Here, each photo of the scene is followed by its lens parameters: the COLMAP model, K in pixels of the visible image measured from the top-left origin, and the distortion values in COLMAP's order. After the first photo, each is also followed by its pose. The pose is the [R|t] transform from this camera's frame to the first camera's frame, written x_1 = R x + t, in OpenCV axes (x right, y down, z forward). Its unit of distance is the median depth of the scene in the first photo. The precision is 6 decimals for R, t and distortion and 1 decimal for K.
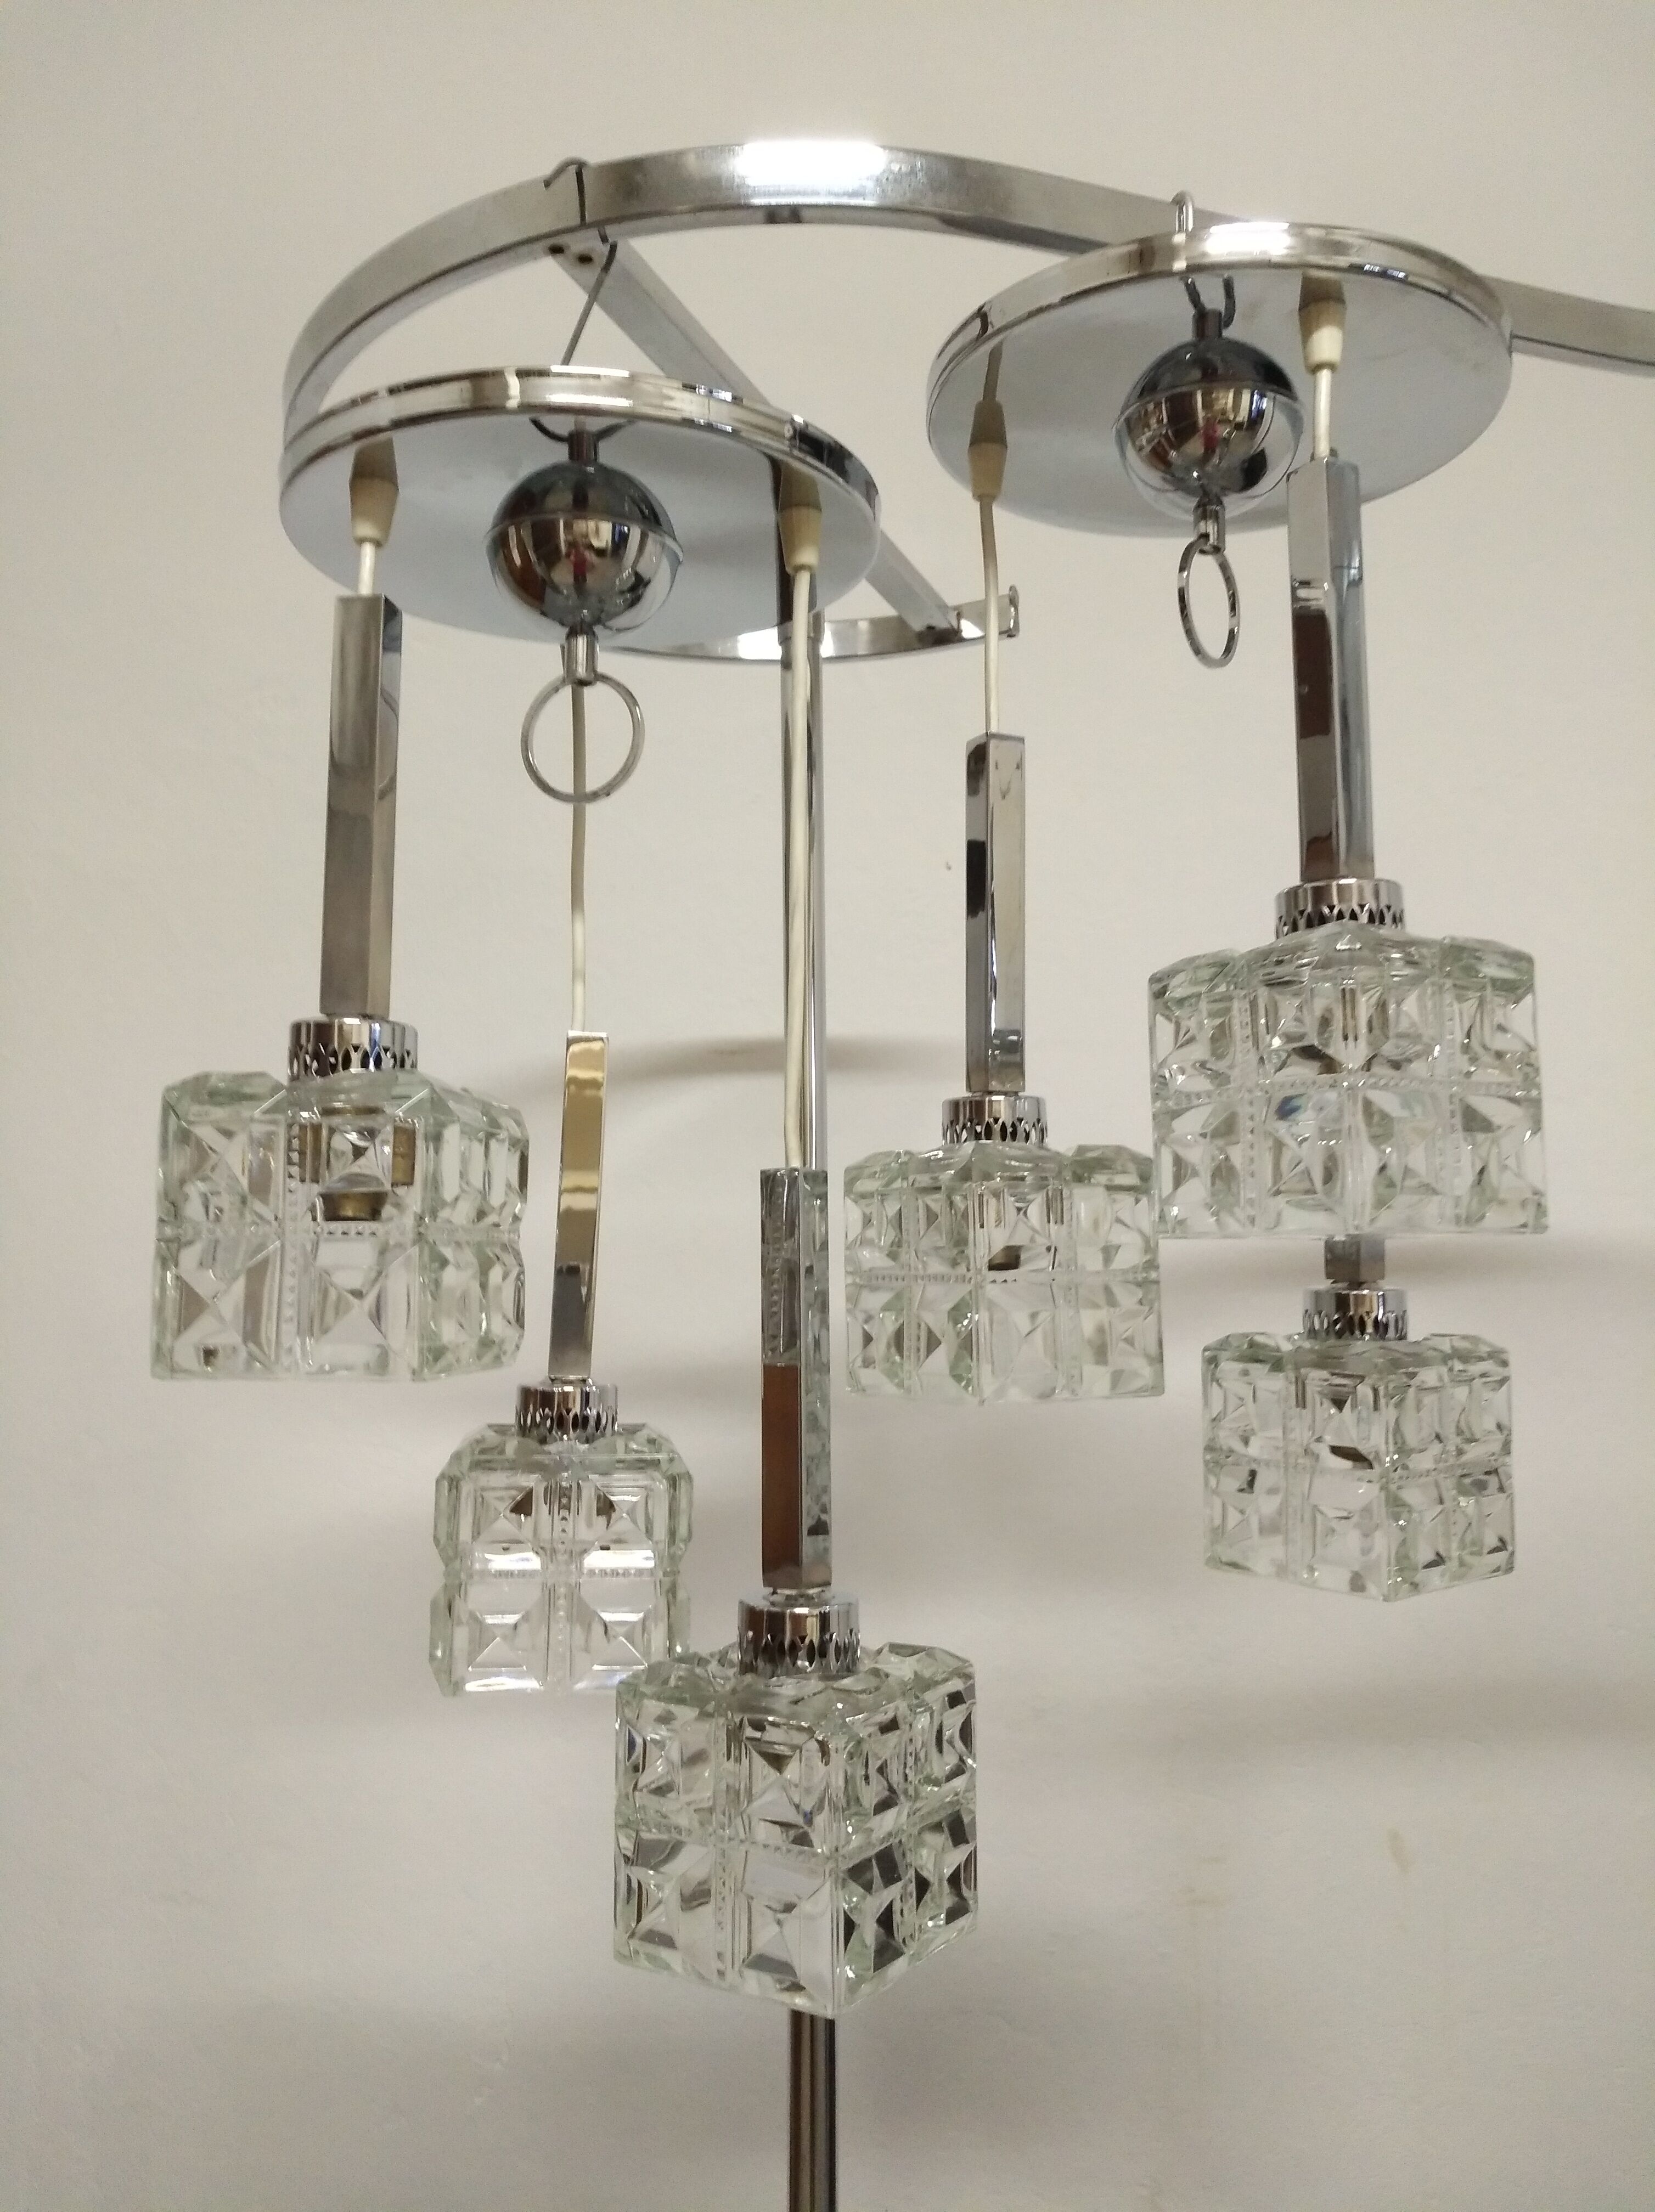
lens RADIAL K [[1638.9, 0, 827.5], [0, 1638.9, 1106.0], [0, 0, 1]] dist [-0.043957, 0.000373]
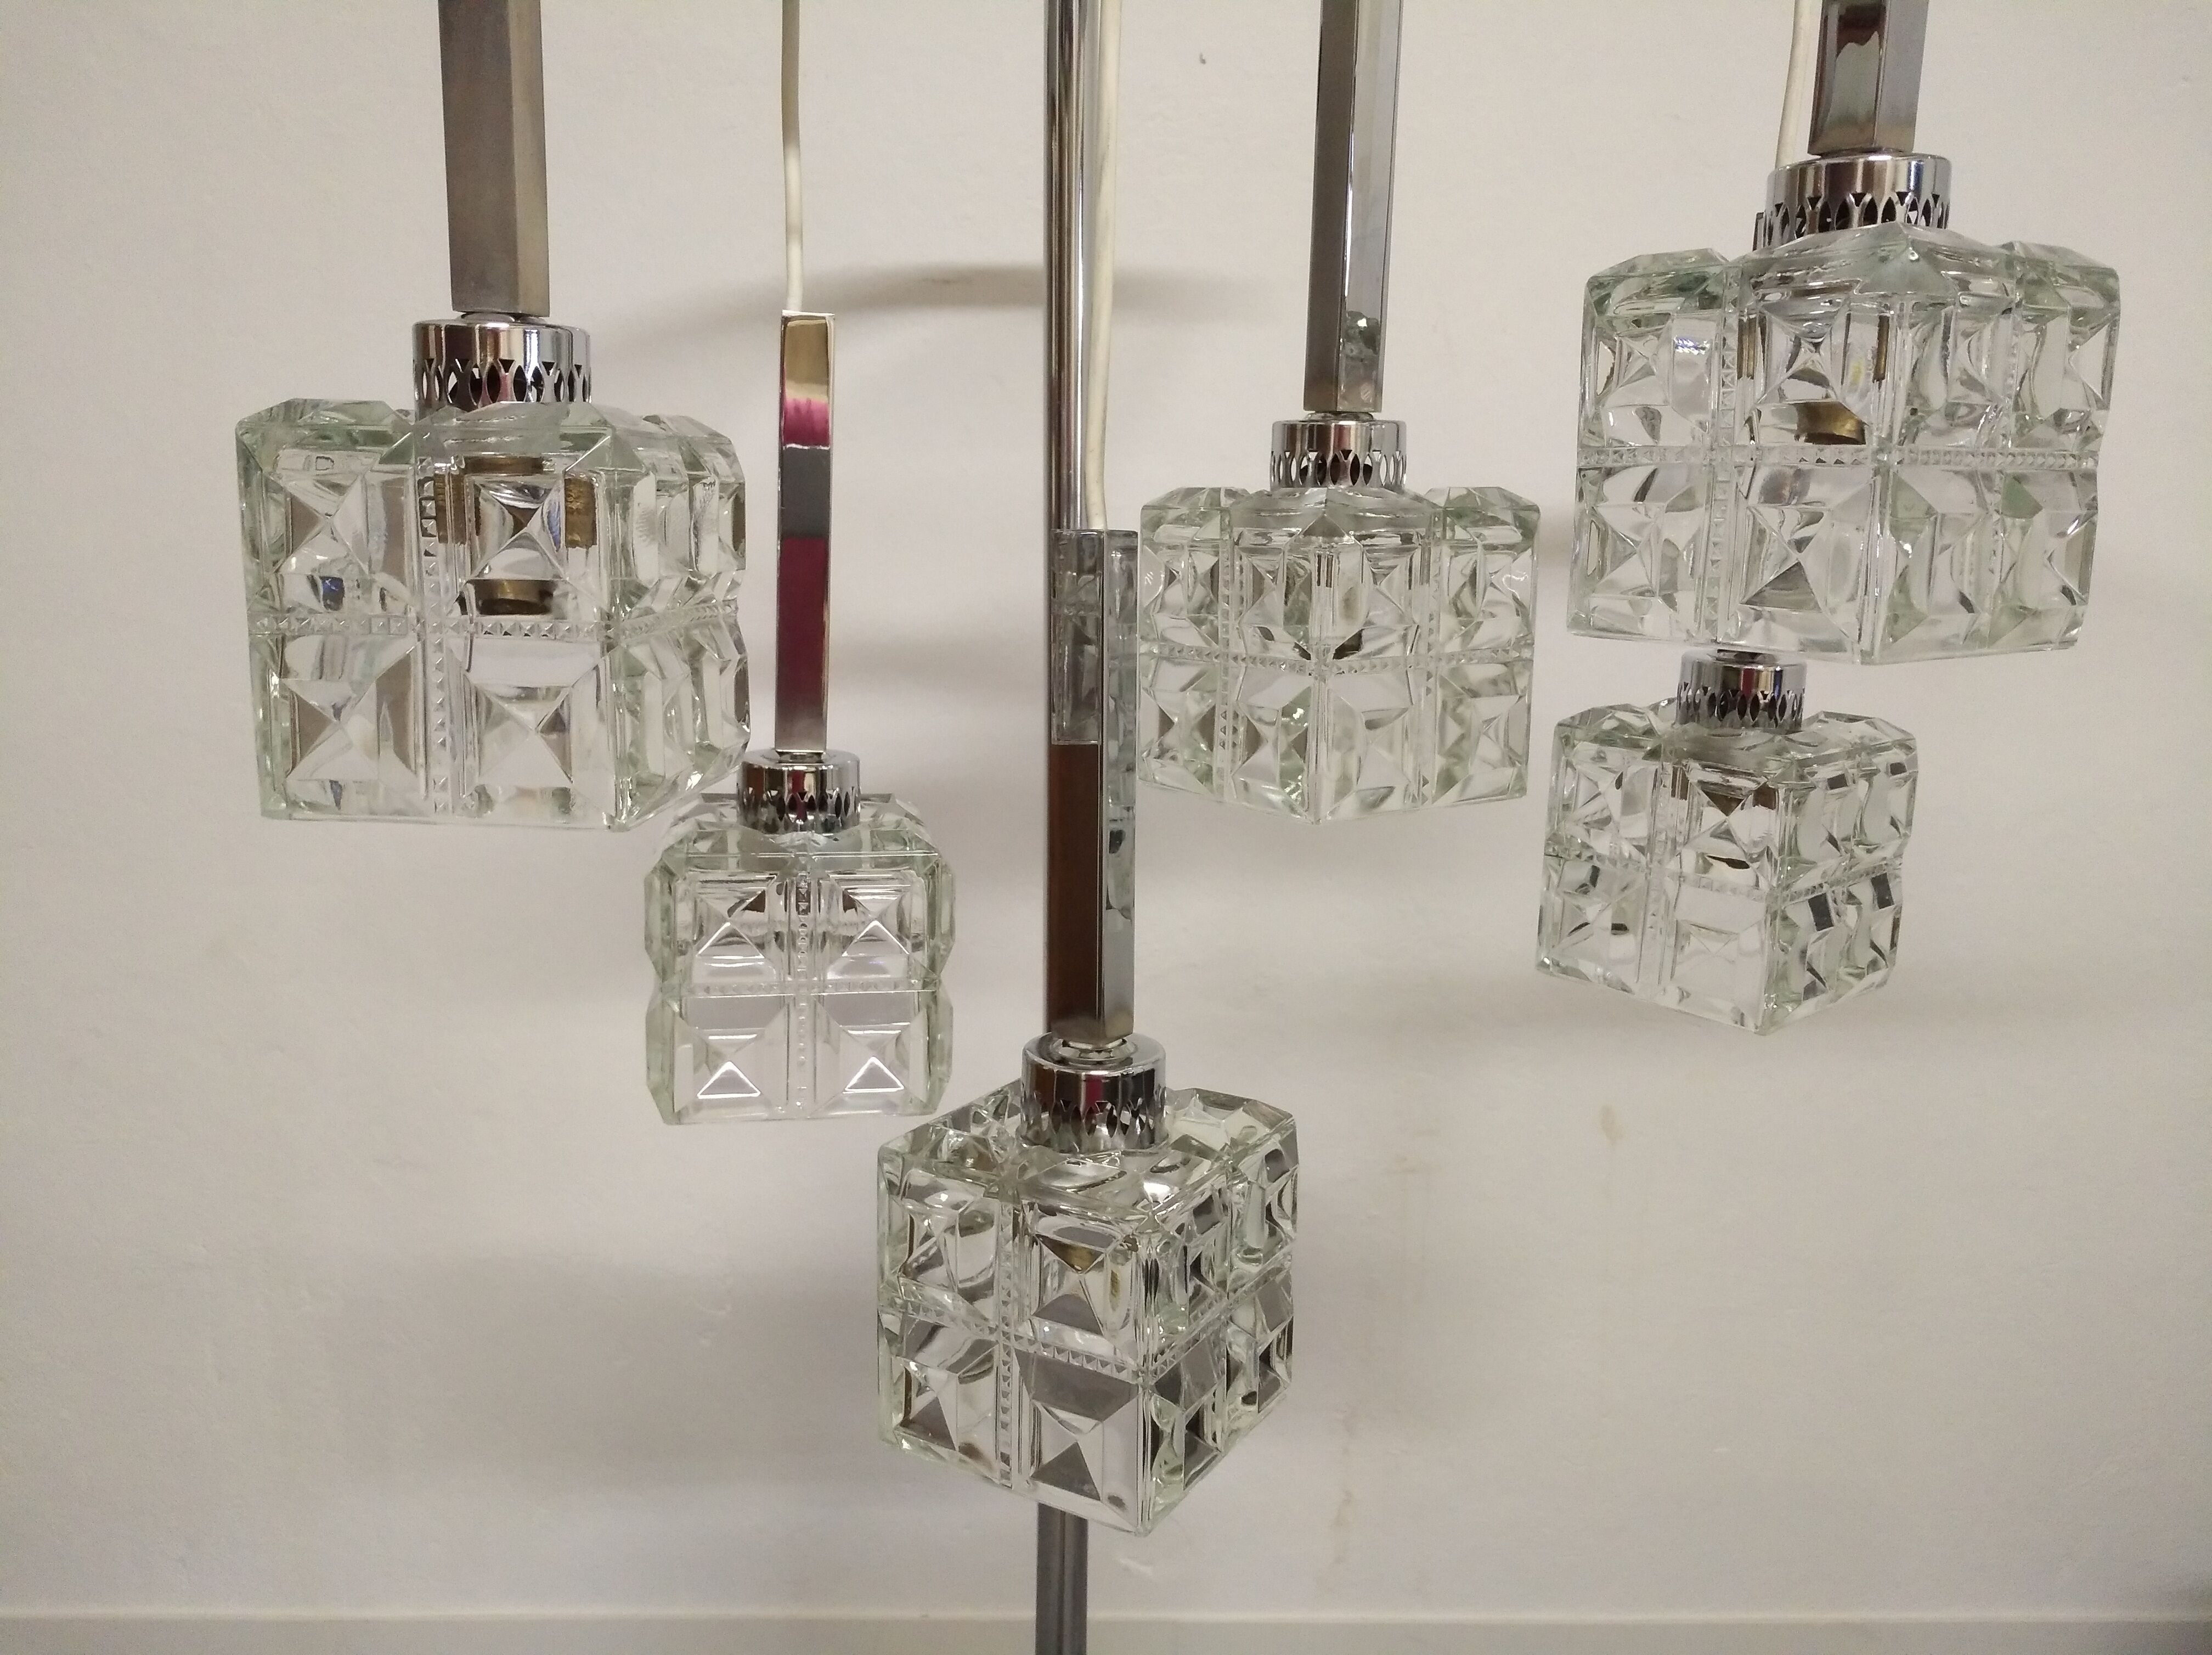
lens RADIAL K [[1720.9, 0, 1106.0], [0, 1720.9, 827.5], [0, 0, 1]] dist [0.001217, -0.028809]
pose [[0.999209, 0.010643, 0.038303, -0.047115], [-0.020683, 0.962008, 0.272237, -0.049979], [-0.033950, -0.272814, 0.961468, 0.191192]]
